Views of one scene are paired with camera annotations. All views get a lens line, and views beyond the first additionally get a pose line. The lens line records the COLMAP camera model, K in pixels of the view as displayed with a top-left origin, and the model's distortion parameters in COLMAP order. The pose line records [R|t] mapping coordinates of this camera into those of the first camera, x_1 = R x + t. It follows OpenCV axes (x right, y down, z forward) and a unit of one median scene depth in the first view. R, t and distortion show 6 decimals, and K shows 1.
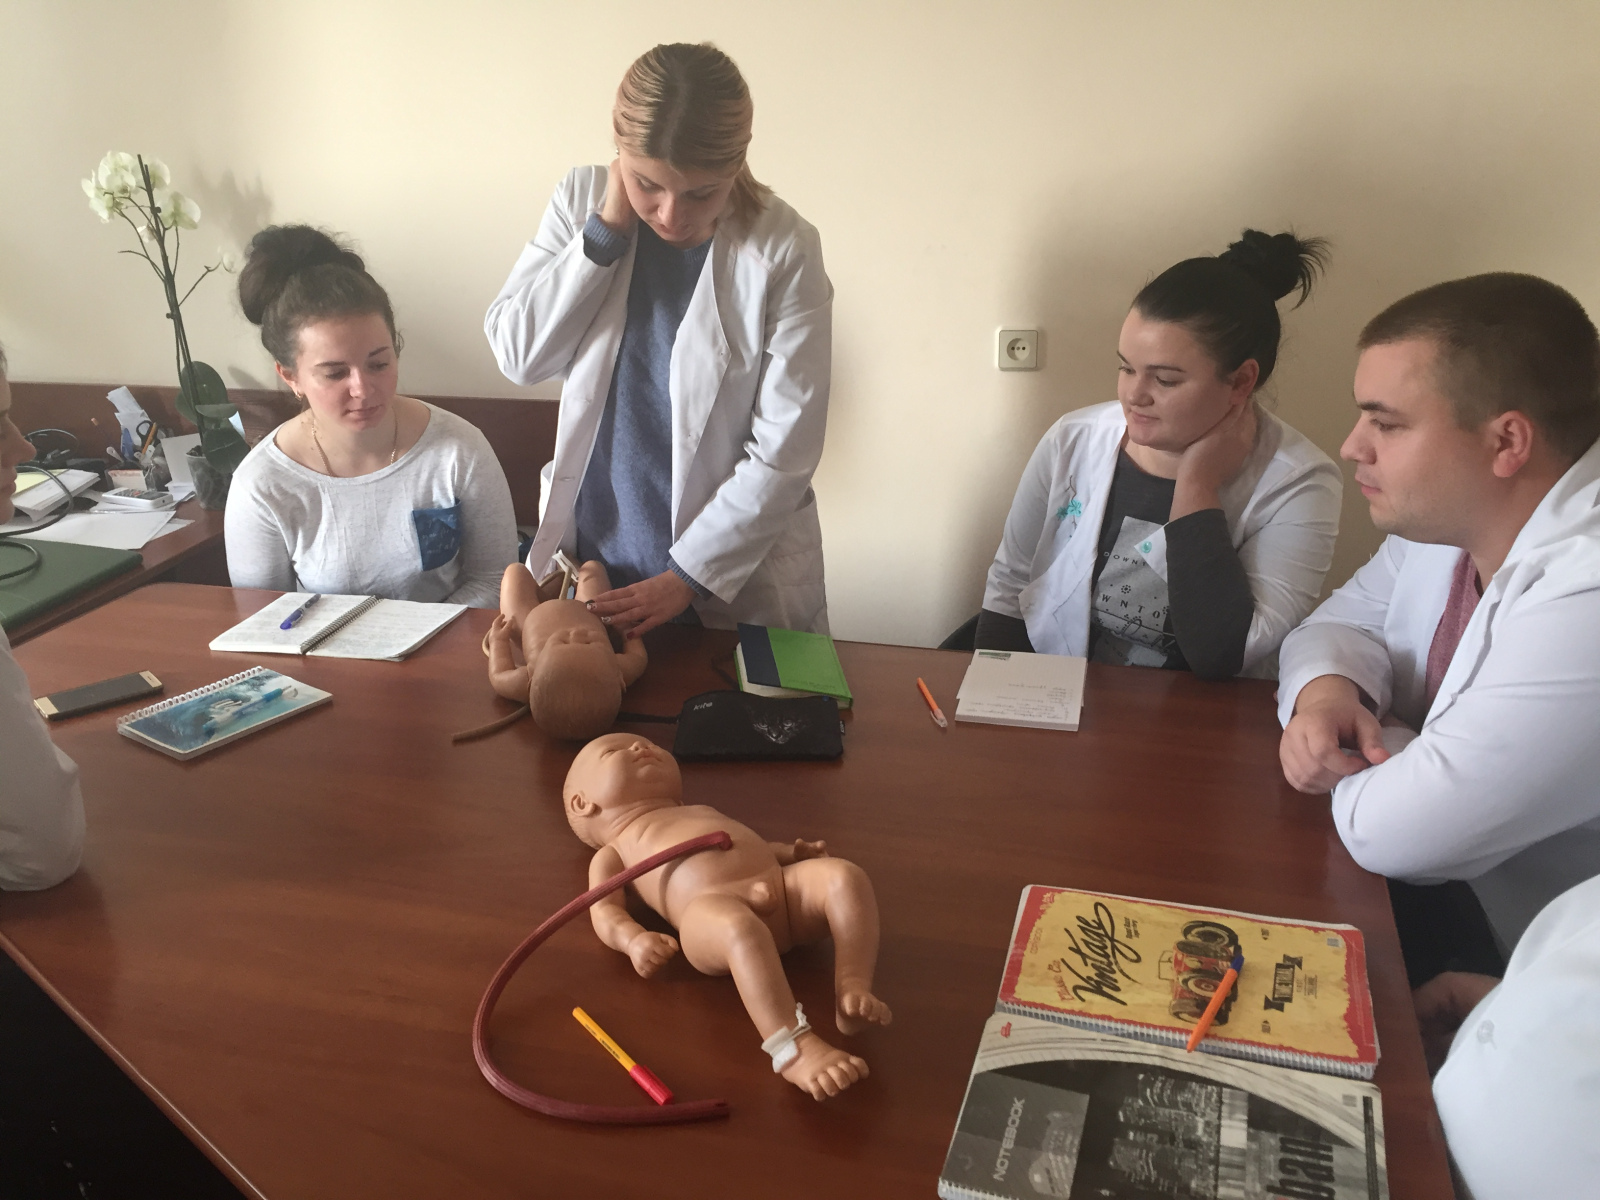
lens RADIAL K [[1419.0, 0, 805.2], [0, 1419.0, 621.8], [0, 0, 1]] dist [0.084795, -0.119522]
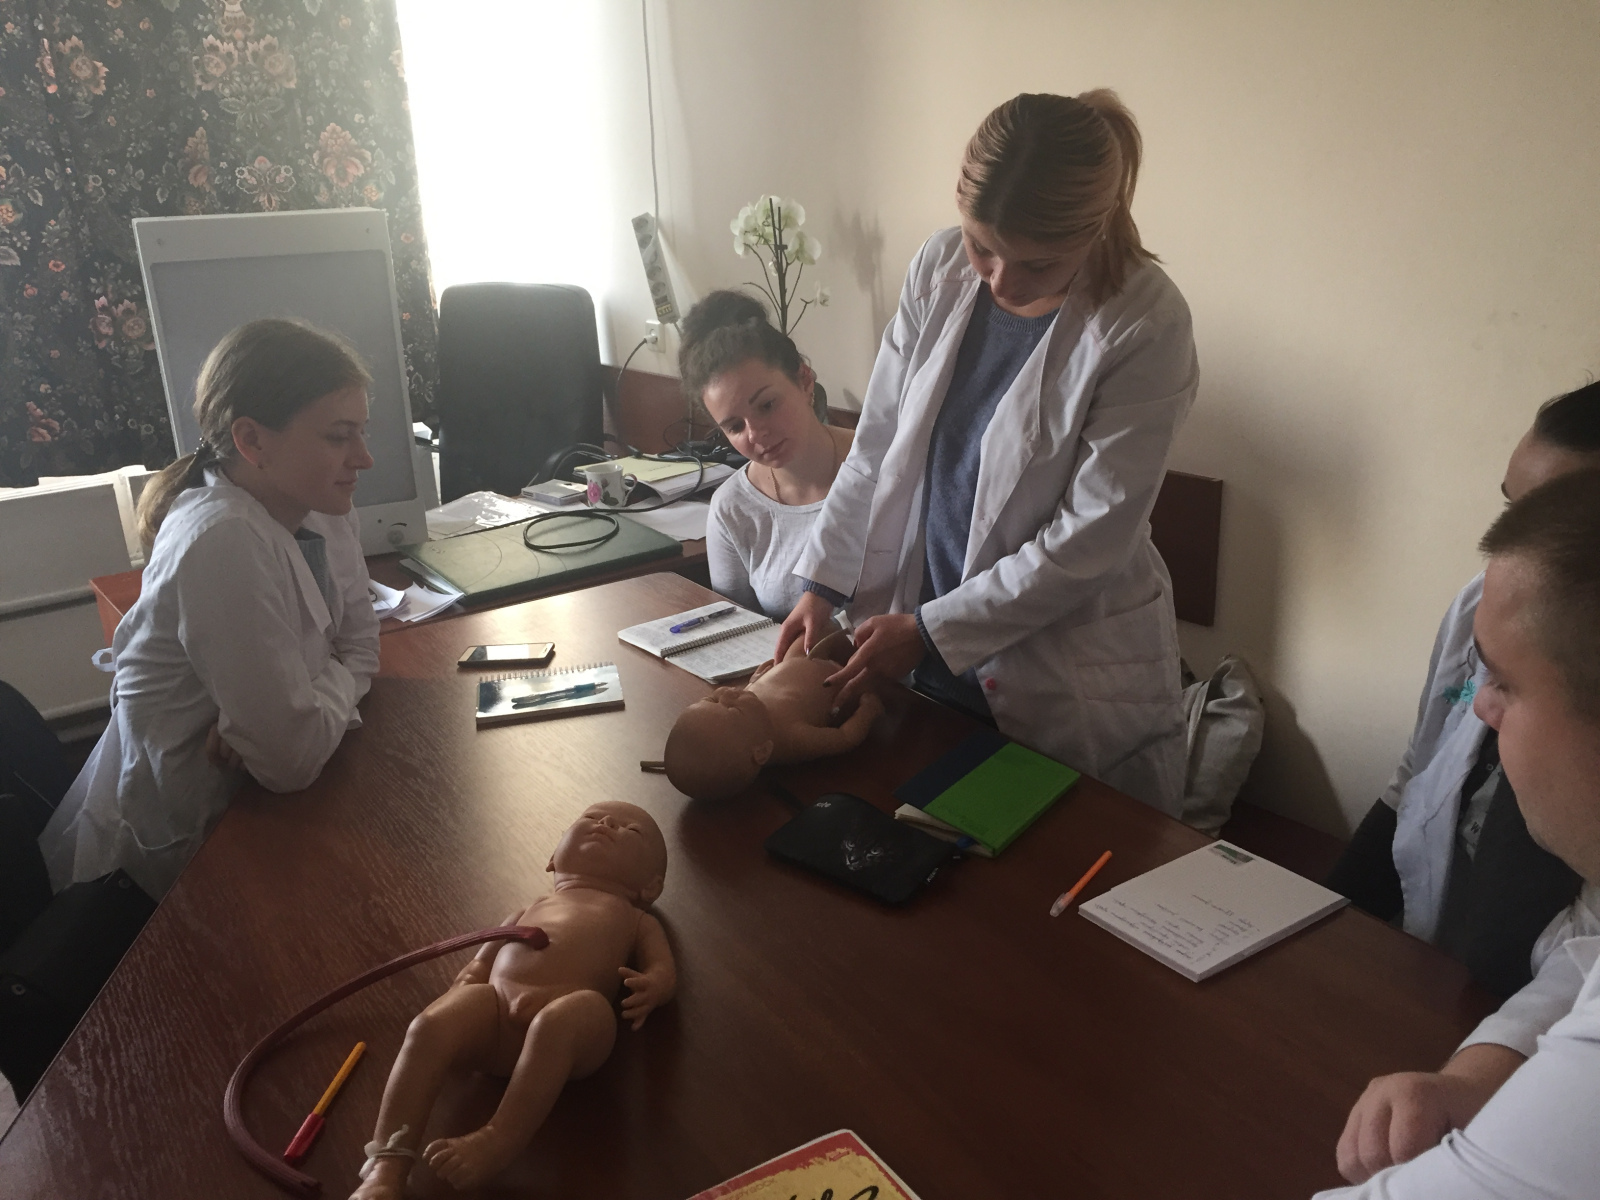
lens RADIAL K [[1419.0, 0, 805.2], [0, 1419.0, 621.8], [0, 0, 1]] dist [0.084795, -0.119522]
pose [[0.752732, 0.194319, -0.628995, 0.316047], [-0.191719, 0.978736, 0.072932, -0.083572], [0.629793, 0.065693, 0.773980, 0.165995]]
